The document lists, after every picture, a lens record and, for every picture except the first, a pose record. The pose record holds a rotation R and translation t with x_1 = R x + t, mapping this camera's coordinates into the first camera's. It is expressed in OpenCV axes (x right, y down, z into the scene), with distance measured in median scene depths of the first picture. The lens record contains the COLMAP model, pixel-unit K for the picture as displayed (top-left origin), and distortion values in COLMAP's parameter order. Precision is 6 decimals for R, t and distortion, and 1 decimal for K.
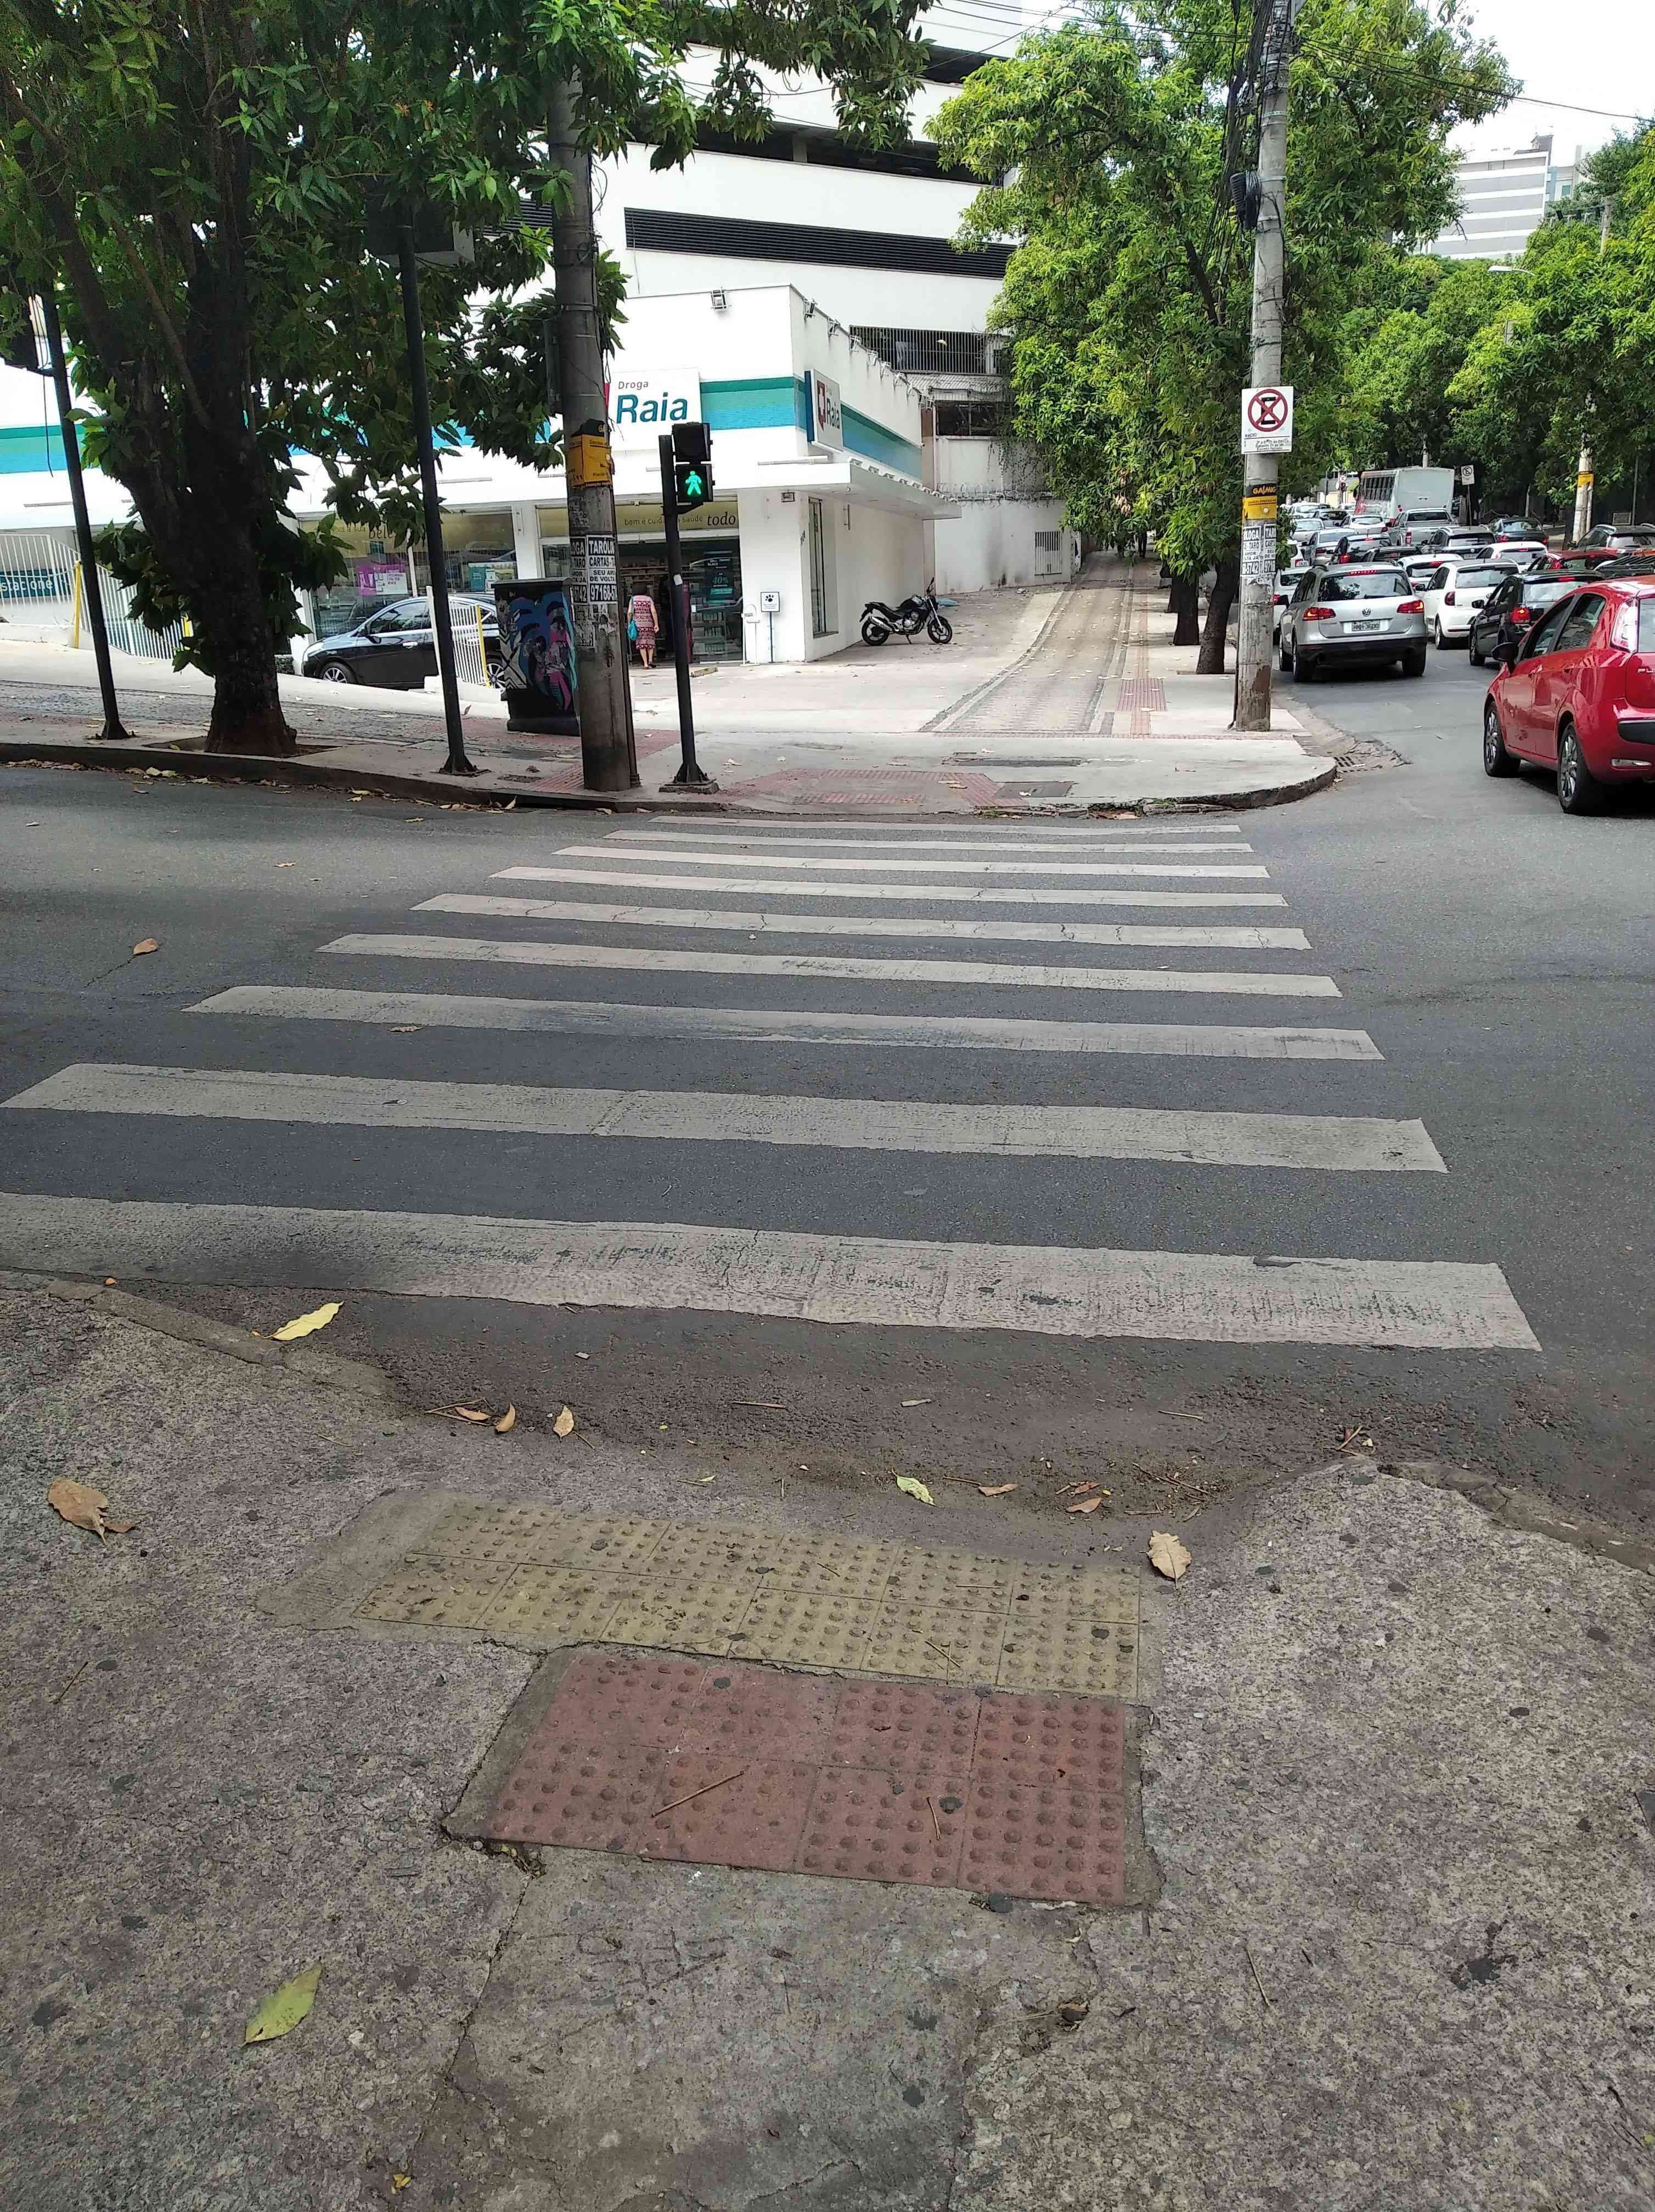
lens RADIAL K [[1704.2, 0, 843.0], [0, 1704.2, 1118.3], [0, 0, 1]] dist [0.026674, -0.035373]
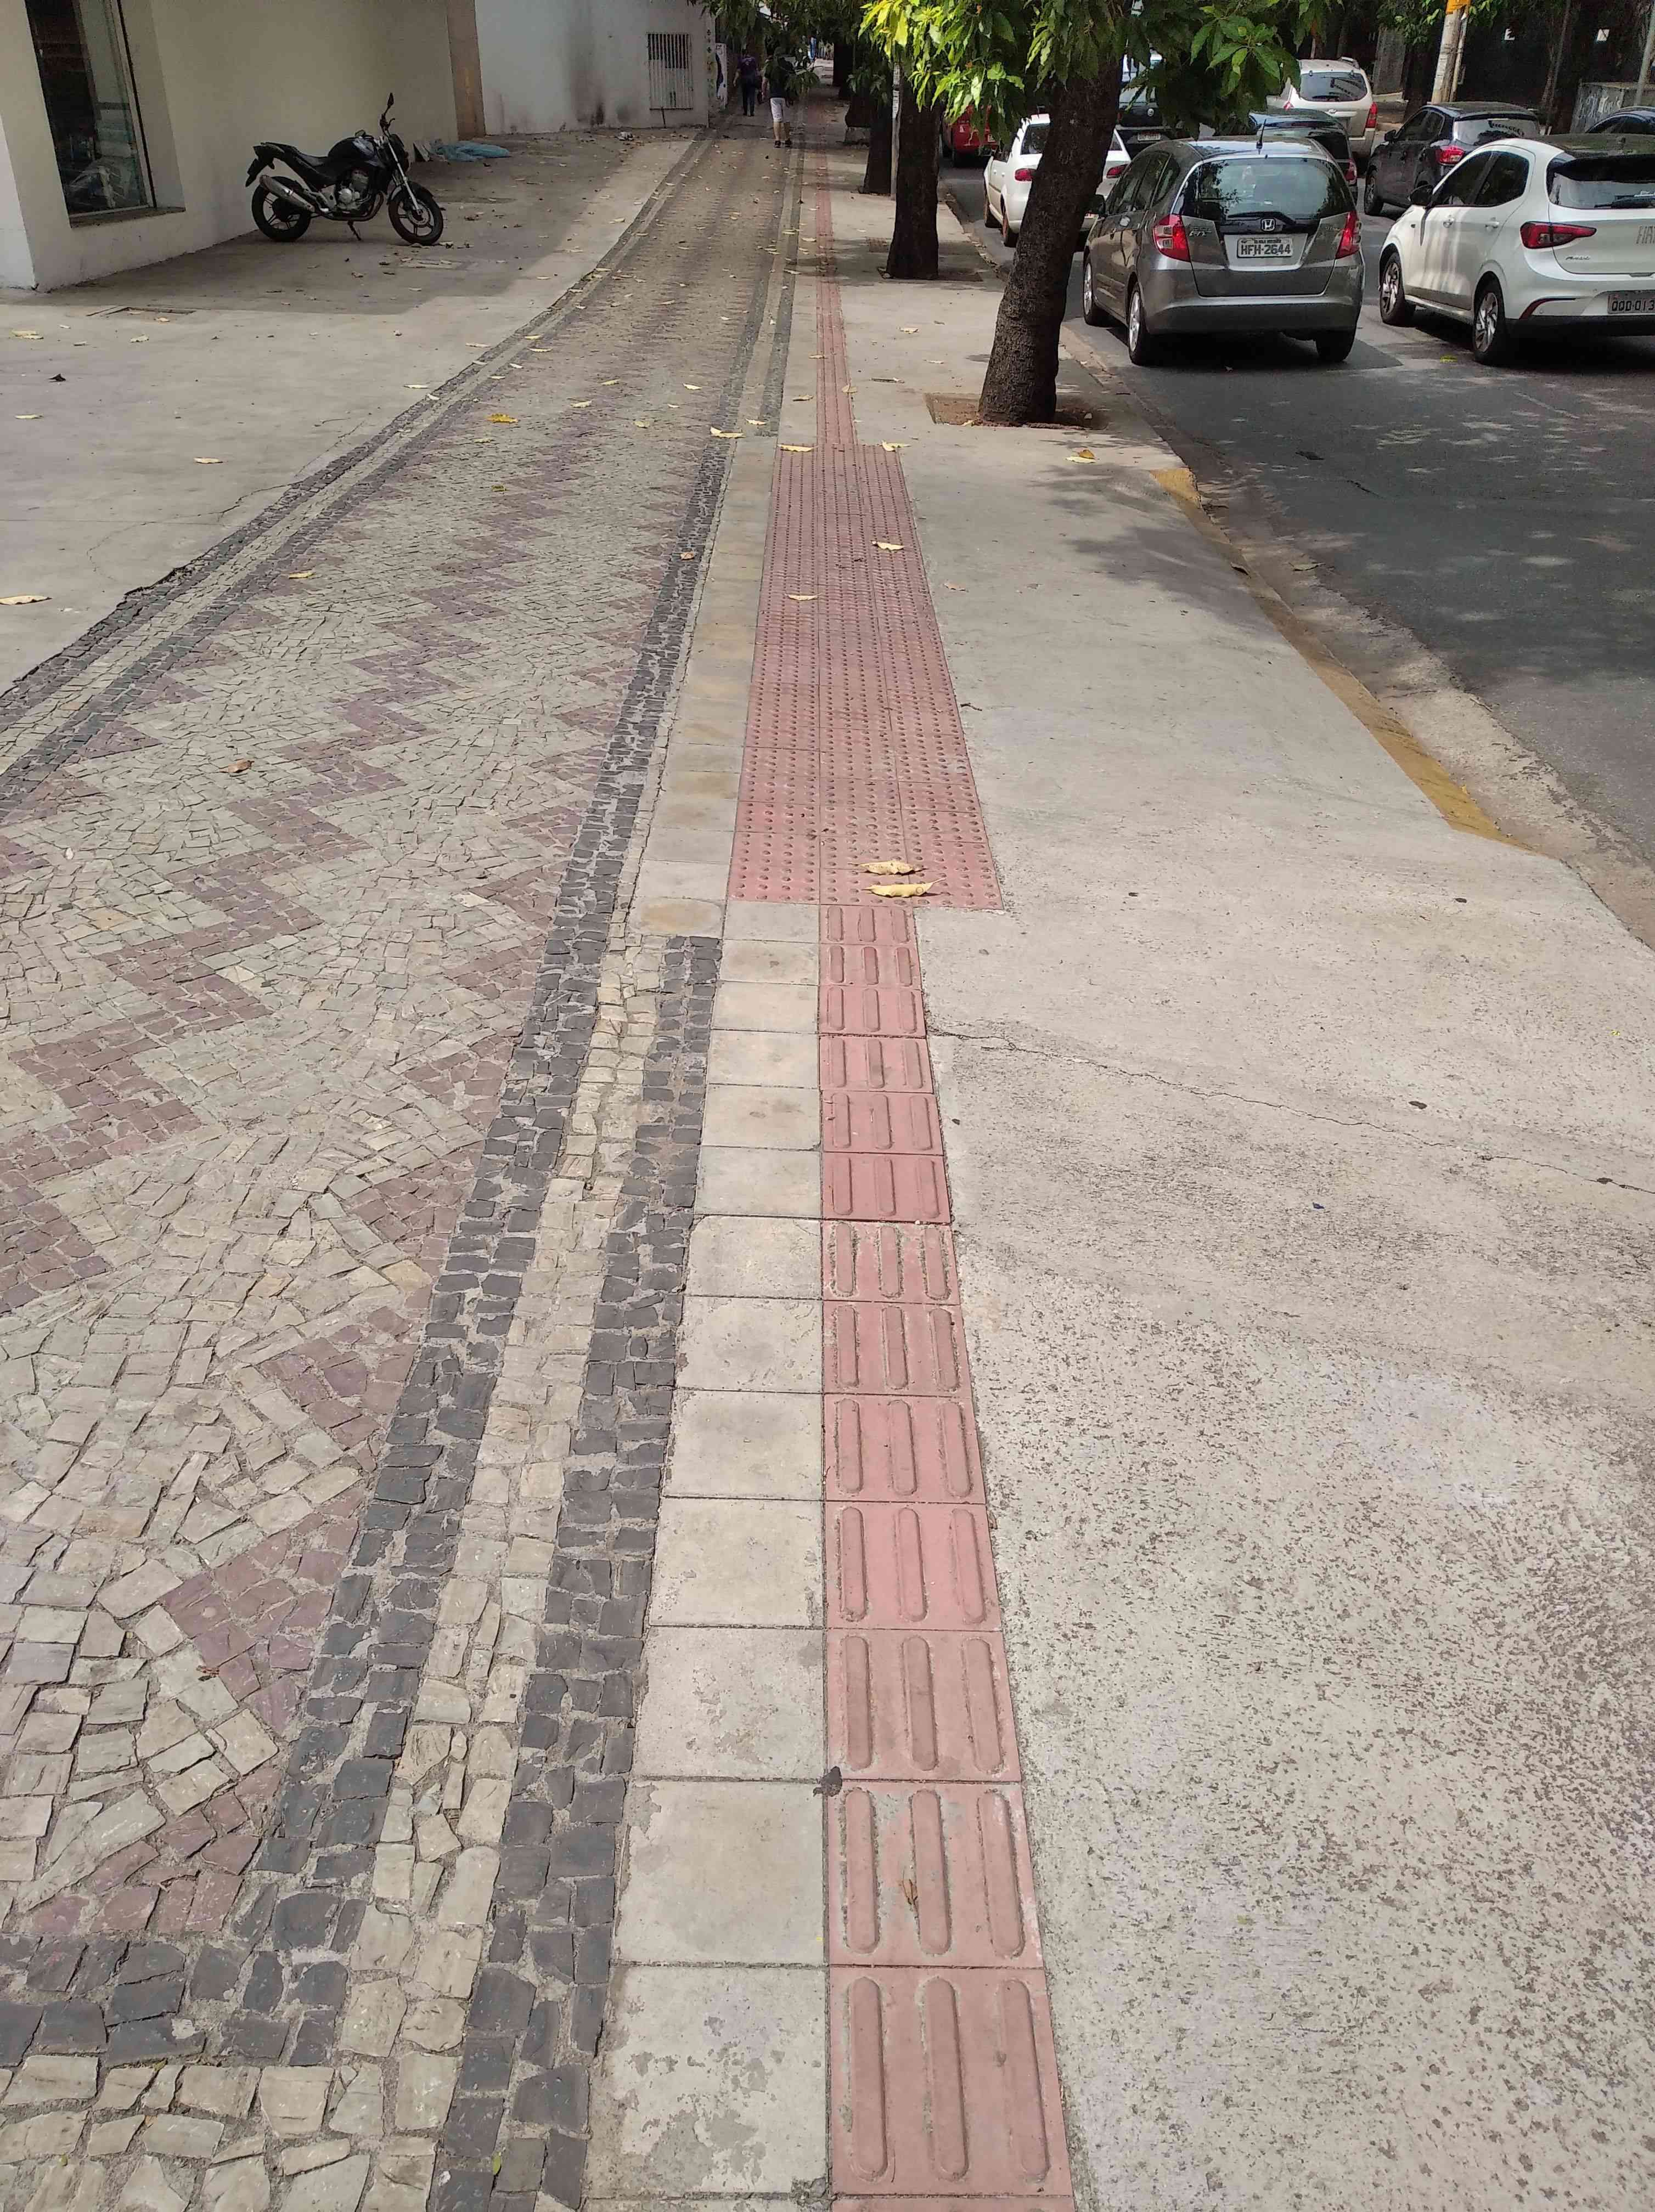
lens RADIAL K [[1704.2, 0, 848.2], [0, 1704.2, 1120.6], [0, 0, 1]] dist [0.026674, -0.035373]
pose [[0.981846, -0.045786, 0.184072, 0.075658], [0.003940, 0.975143, 0.221542, -0.140531], [-0.189640, -0.216795, 0.957620, 0.449553]]
